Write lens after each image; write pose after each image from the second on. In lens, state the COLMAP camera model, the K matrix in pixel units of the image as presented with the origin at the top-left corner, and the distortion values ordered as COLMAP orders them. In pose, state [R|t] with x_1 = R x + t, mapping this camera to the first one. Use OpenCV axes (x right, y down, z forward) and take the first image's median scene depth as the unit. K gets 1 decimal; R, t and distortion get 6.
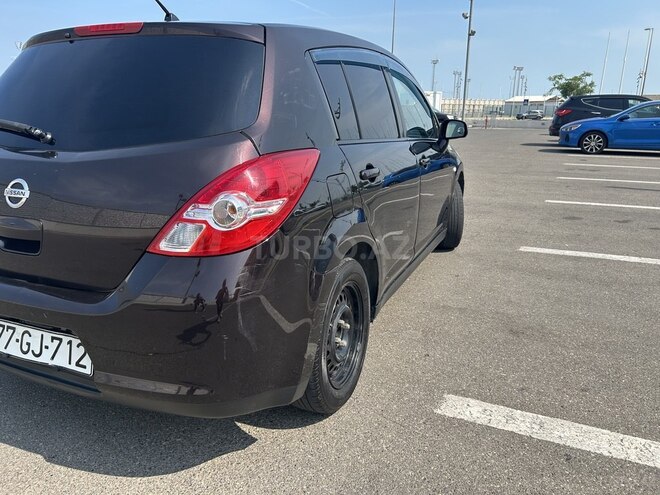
lens RADIAL K [[500.1, 0, 330.9], [0, 500.1, 245.4], [0, 0, 1]] dist [0.053548, -0.057942]
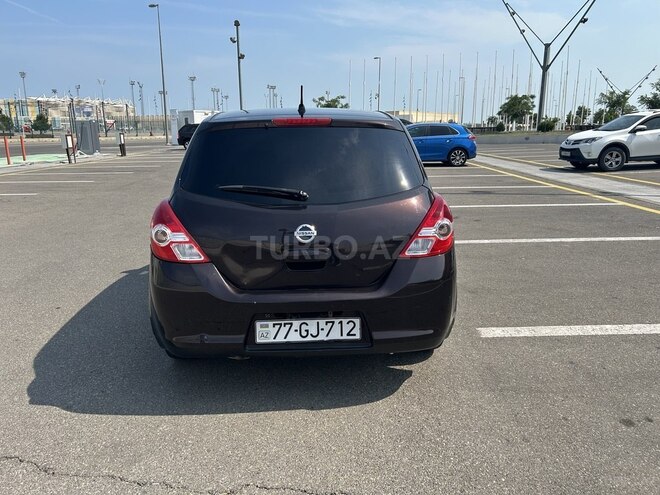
lens RADIAL K [[500.1, 0, 330.9], [0, 500.1, 242.0], [0, 0, 1]] dist [0.053548, -0.057942]
pose [[0.897839, -0.113976, 0.425318, -0.993235], [0.128659, 0.991672, -0.005850, -0.046206], [-0.421109, 0.059973, 0.905025, -0.364930]]
